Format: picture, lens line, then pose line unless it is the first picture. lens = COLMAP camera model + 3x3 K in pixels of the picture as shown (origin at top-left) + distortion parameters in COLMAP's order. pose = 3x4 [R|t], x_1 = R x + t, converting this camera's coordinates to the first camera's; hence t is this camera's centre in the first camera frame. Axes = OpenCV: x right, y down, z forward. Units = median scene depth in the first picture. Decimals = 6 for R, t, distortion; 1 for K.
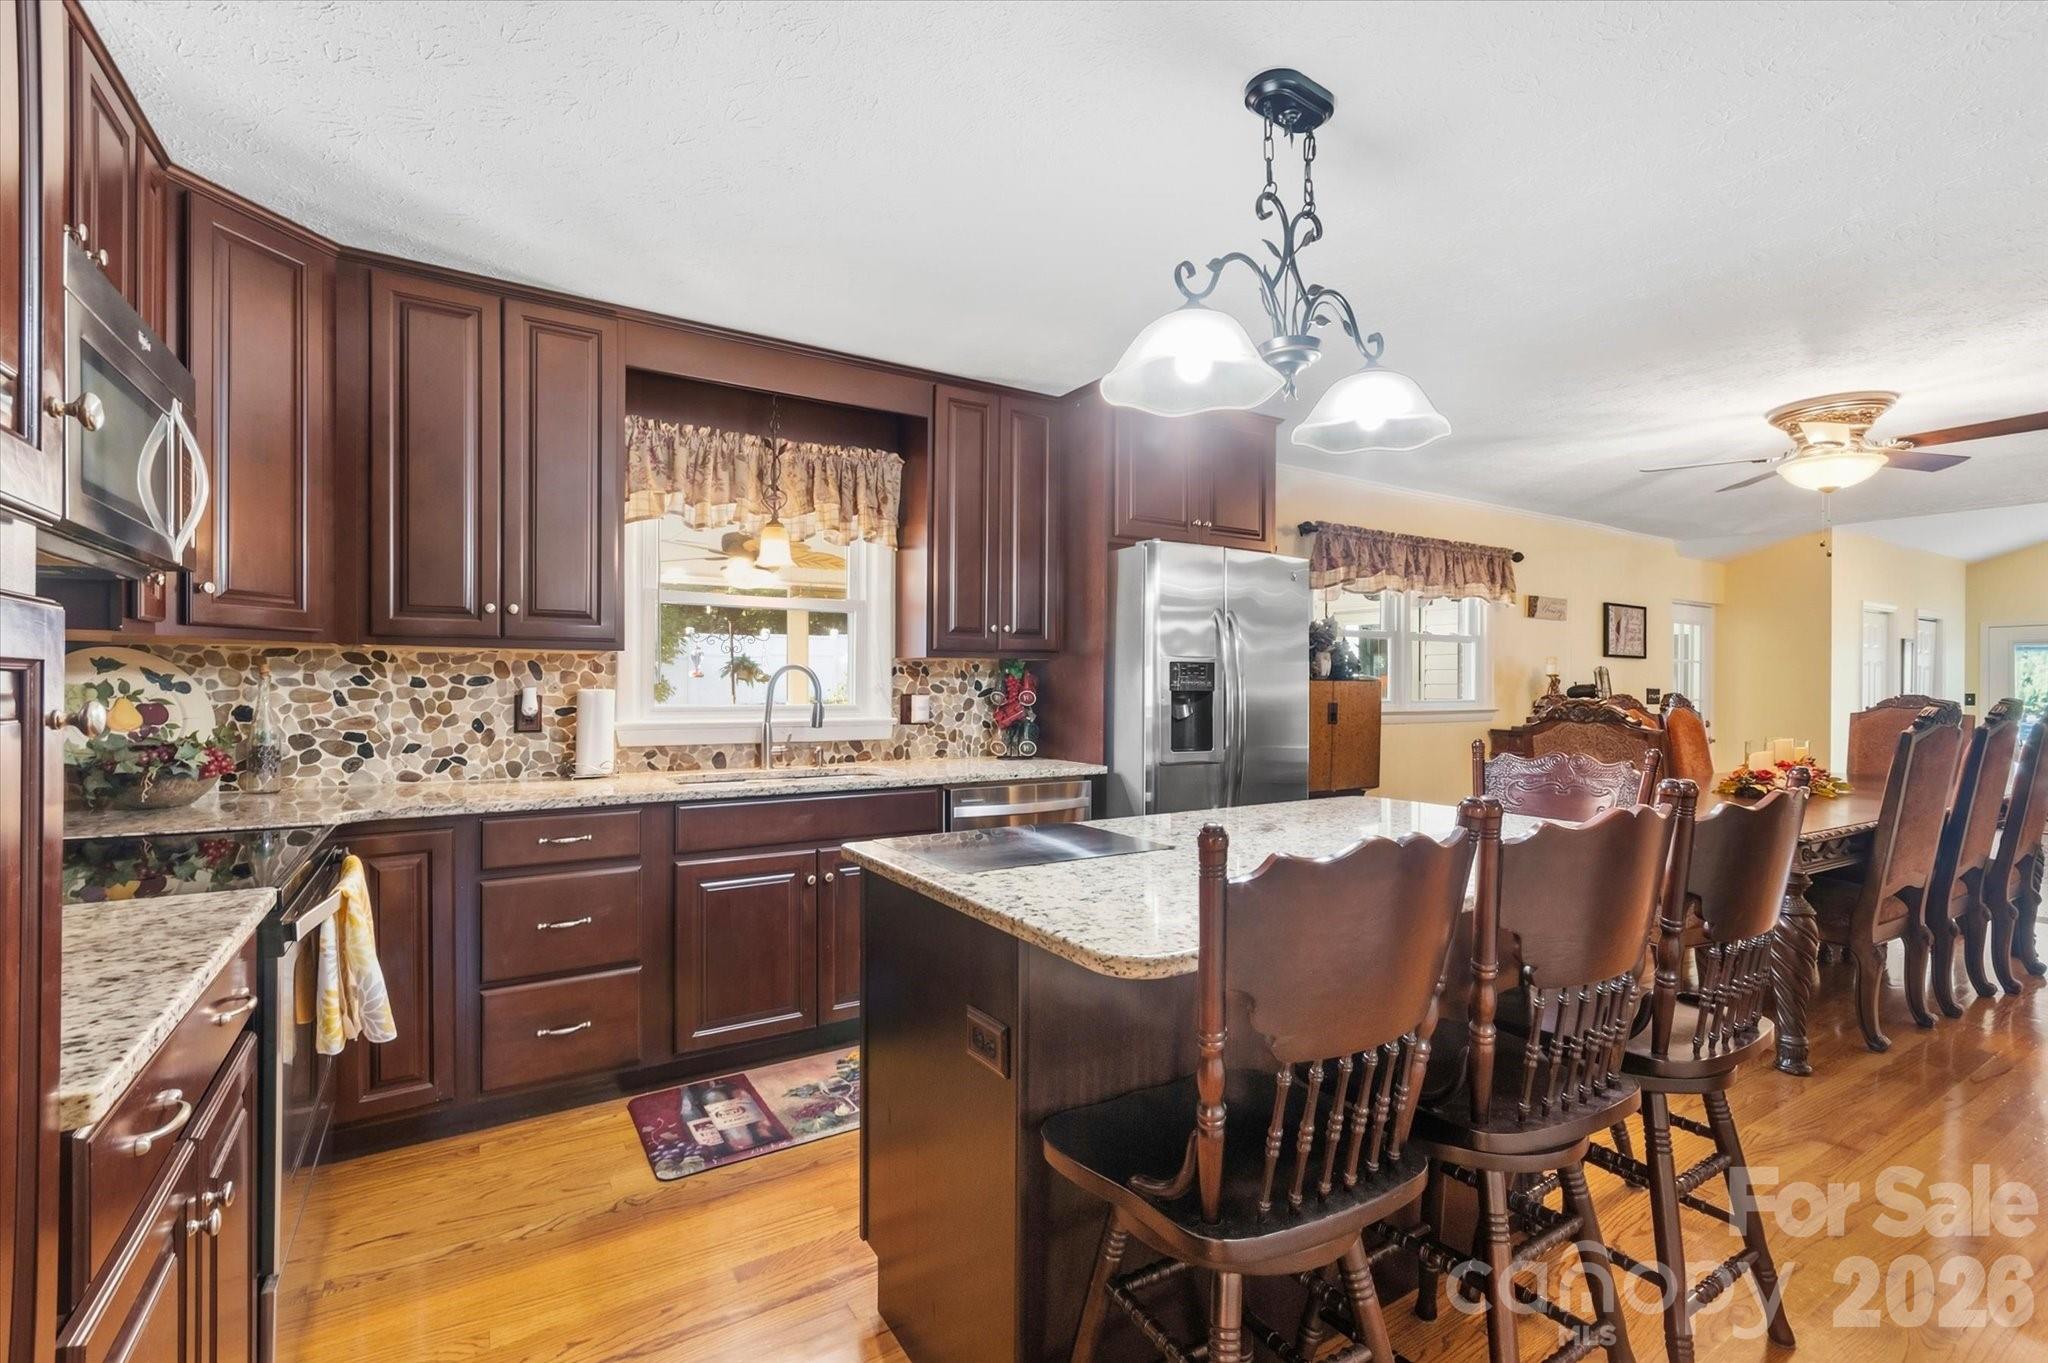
lens RADIAL K [[905.6, 0, 1023.5], [0, 905.6, 699.4], [0, 0, 1]] dist [0.002723, 0.000806]
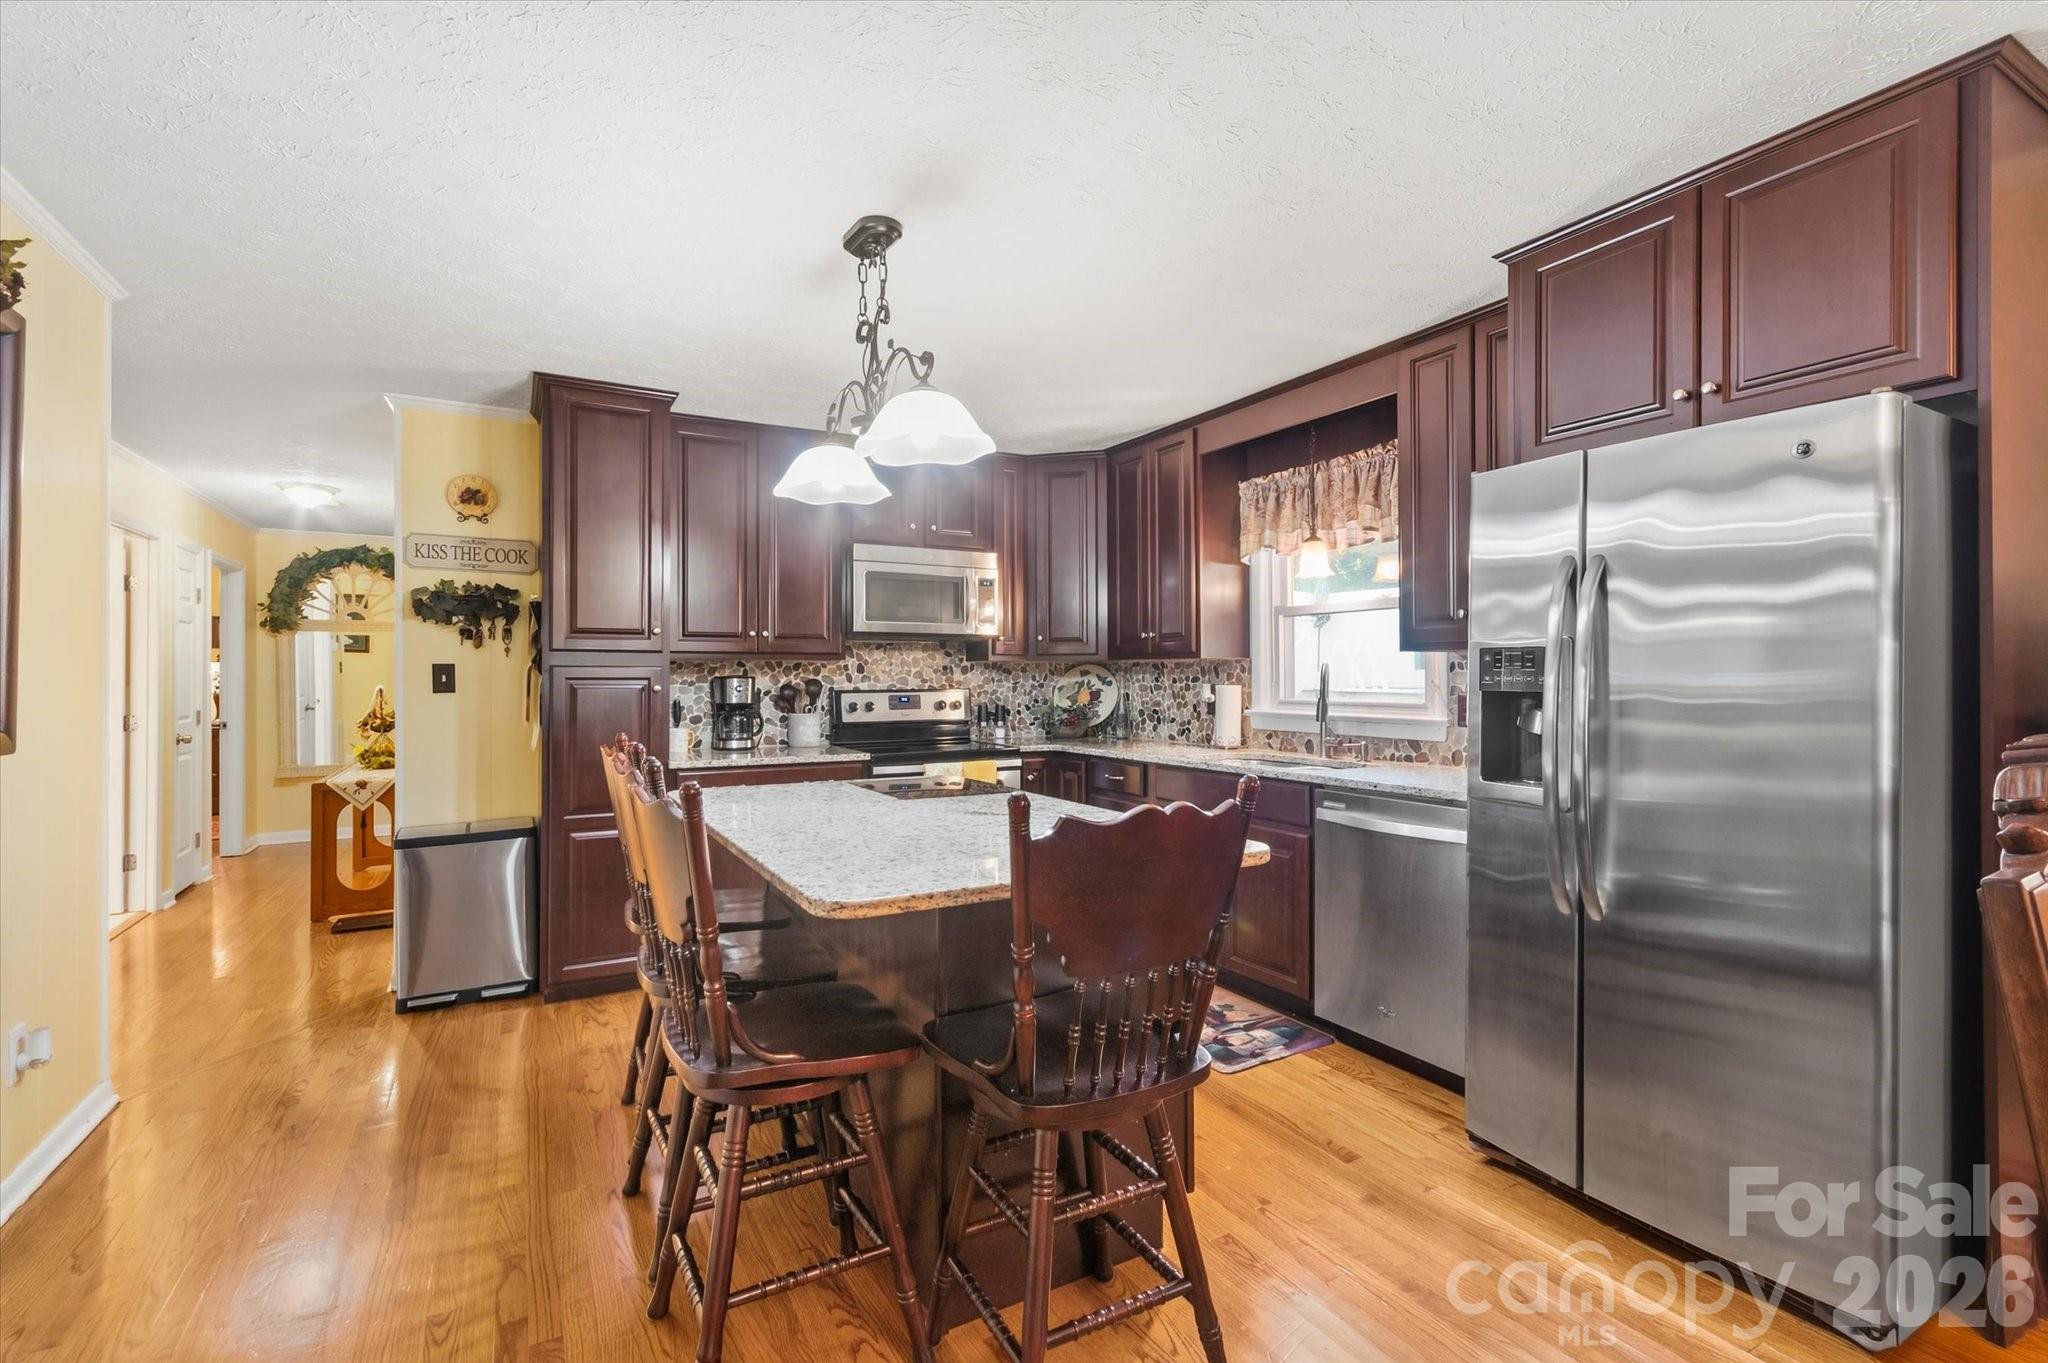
lens RADIAL K [[905.6, 0, 1023.5], [0, 905.6, 699.4], [0, 0, 1]] dist [0.002723, 0.000806]
pose [[-0.040987, 0.017506, -0.999006, 1.007426], [-0.017495, 0.999681, 0.018236, -0.009877], [0.999007, 0.018225, -0.040667, 0.803847]]
